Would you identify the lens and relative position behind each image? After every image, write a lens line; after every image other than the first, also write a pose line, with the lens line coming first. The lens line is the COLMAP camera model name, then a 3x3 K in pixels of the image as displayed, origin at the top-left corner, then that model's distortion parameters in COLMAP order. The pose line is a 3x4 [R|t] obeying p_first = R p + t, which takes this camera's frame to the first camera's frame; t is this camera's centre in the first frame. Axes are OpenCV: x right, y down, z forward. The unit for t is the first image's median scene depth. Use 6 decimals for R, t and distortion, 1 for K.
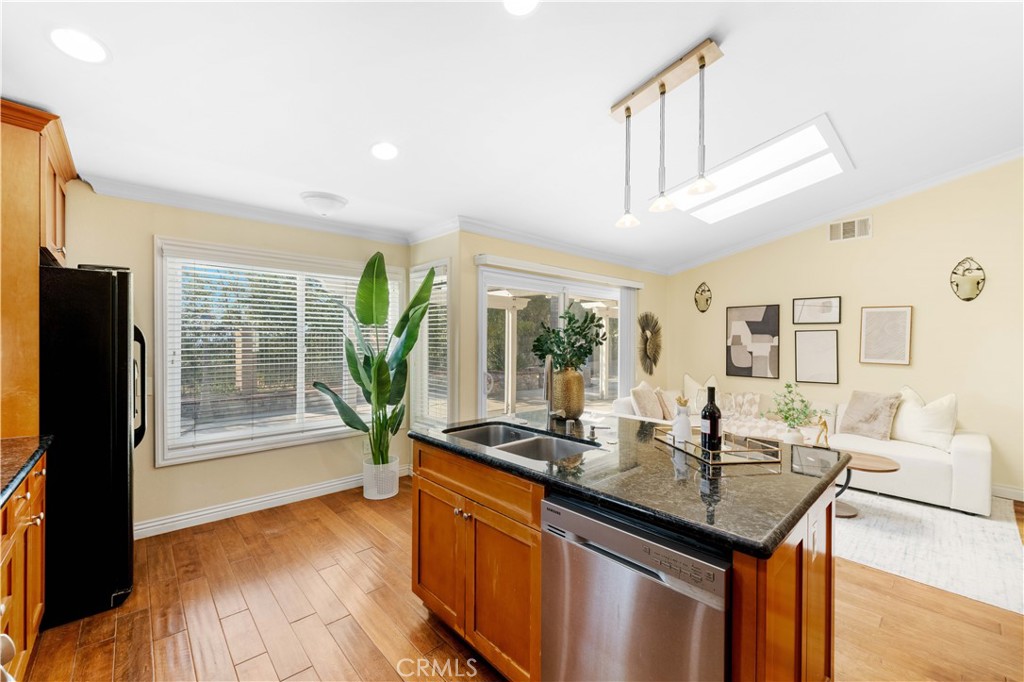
lens RADIAL K [[417.5, 0, 513.6], [0, 417.5, 342.0], [0, 0, 1]] dist [0.001684, -0.000083]
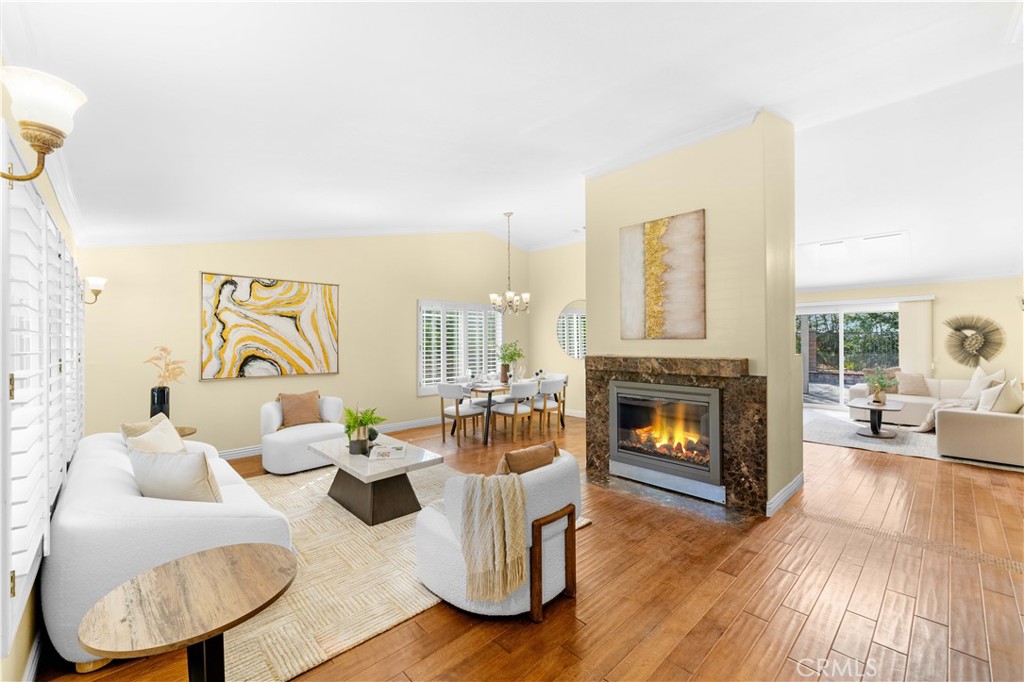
lens RADIAL K [[412.6, 0, 516.6], [0, 412.6, 336.5], [0, 0, 1]] dist [-0.001515, -0.000574]
pose [[0.017791, -0.011177, -0.999779, 1.737074], [-0.003037, 0.999932, -0.011232, 0.009870], [0.999837, 0.003236, 0.017756, -0.390618]]
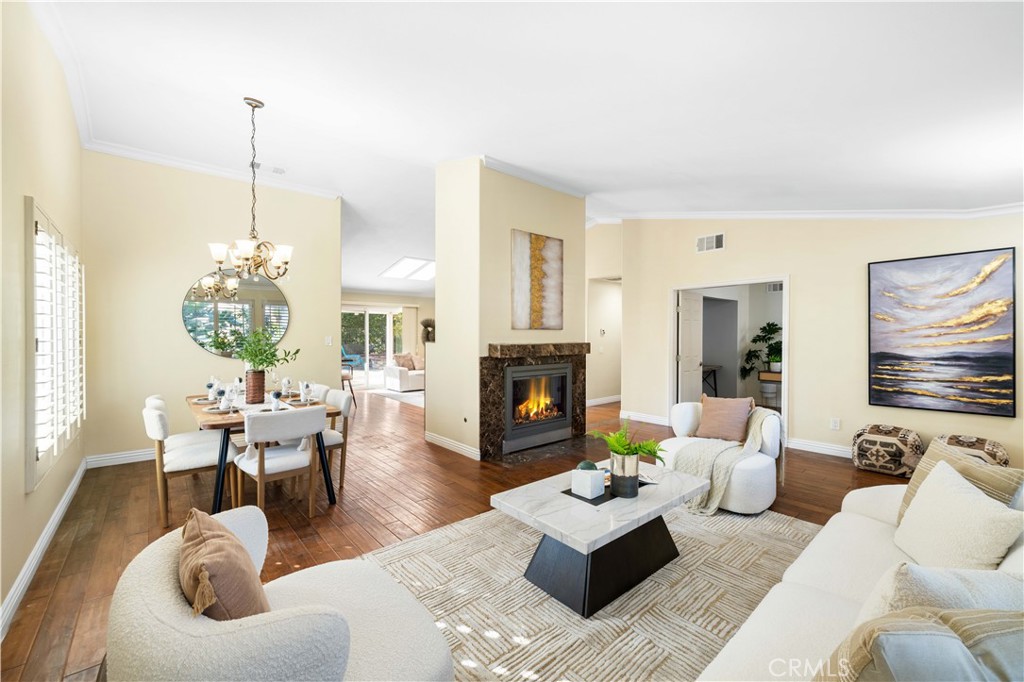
lens RADIAL K [[412.6, 0, 516.6], [0, 412.6, 336.5], [0, 0, 1]] dist [-0.001515, -0.000574]
pose [[0.999572, -0.001445, -0.029228, 0.922573], [0.001357, 0.999995, -0.003010, 0.025304], [0.029232, 0.002969, 0.999568, -1.111155]]
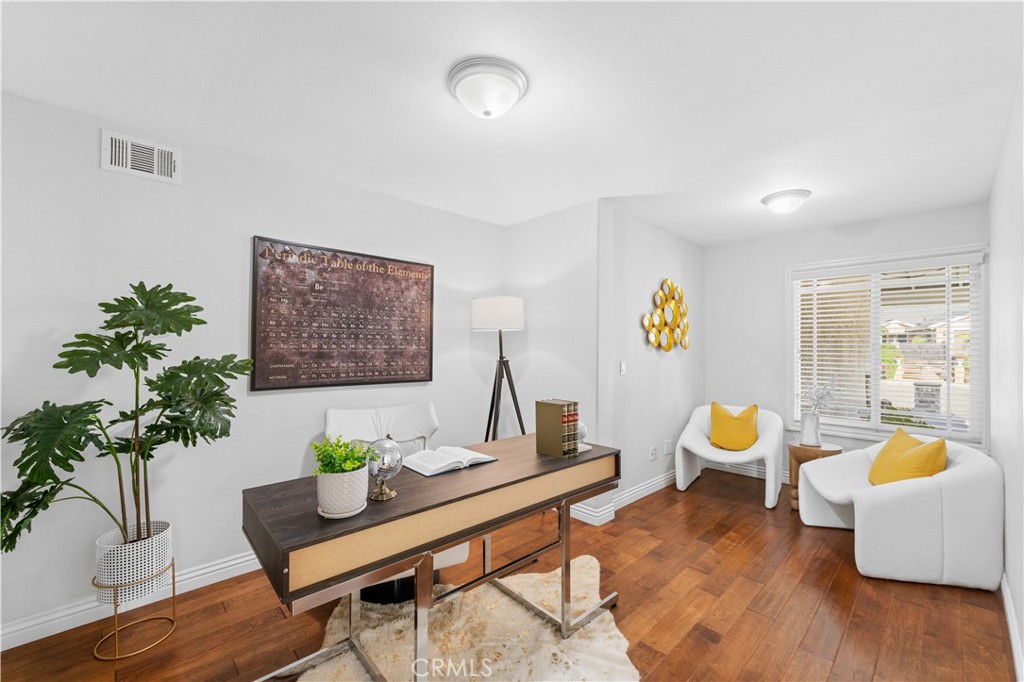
lens RADIAL K [[412.6, 0, 516.6], [0, 412.6, 336.5], [0, 0, 1]] dist [-0.001515, -0.000574]
pose [[-0.021388, 0.016529, 0.999635, 1.448640], [0.000734, 0.999863, -0.016517, 0.024050], [-0.999771, 0.000381, -0.021397, 0.148107]]
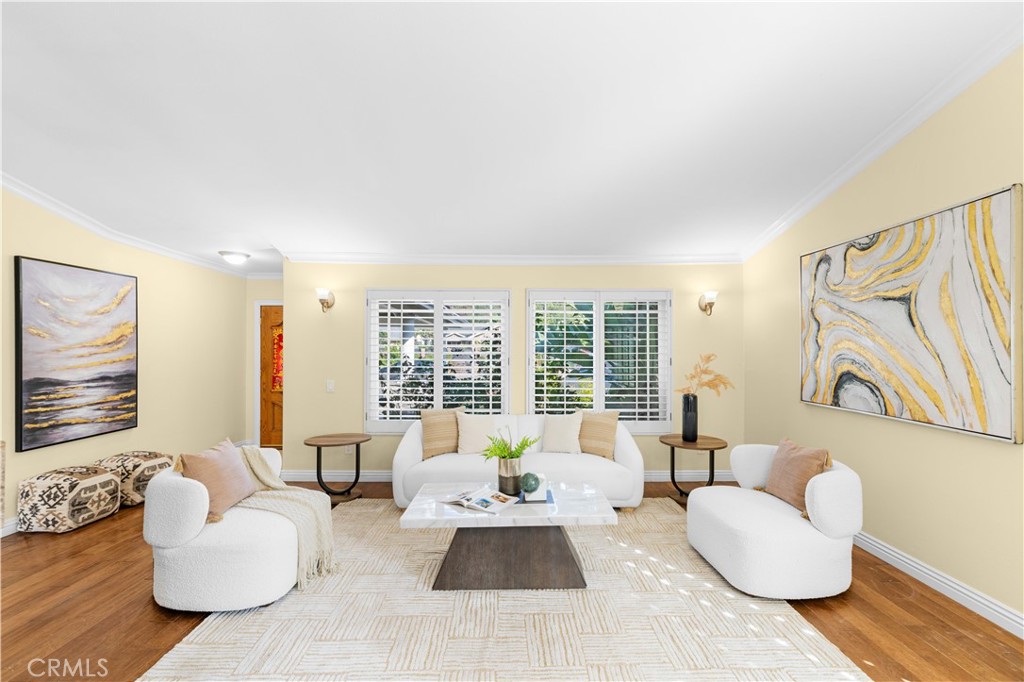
lens RADIAL K [[417.5, 0, 513.6], [0, 417.5, 342.0], [0, 0, 1]] dist [0.001684, -0.000083]
pose [[-0.730223, 0.011439, 0.683113, 0.647235], [0.001855, 0.999889, -0.014761, 0.010405], [-0.683206, -0.009512, -0.730164, -0.243826]]
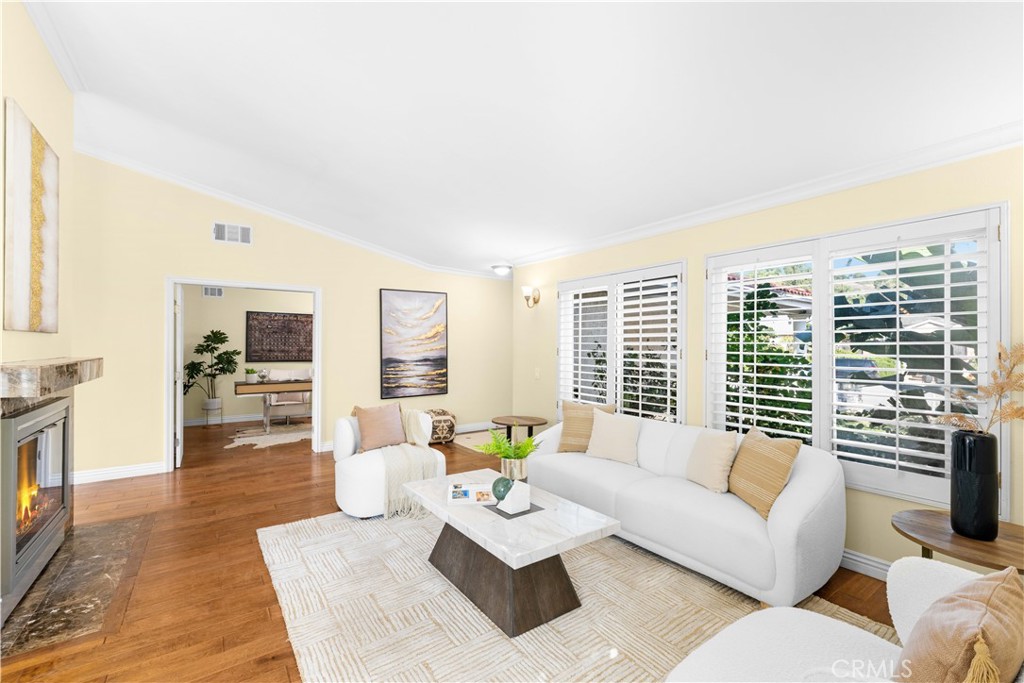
lens RADIAL K [[426.3, 0, 512.0], [0, 426.3, 341.5], [0, 0, 1]] dist [0.000352, -0.000131]
pose [[0.130566, 0.007737, 0.991409, 0.532899], [0.004412, 0.999955, -0.008385, 0.022847], [-0.991430, 0.005469, 0.130526, -0.710072]]
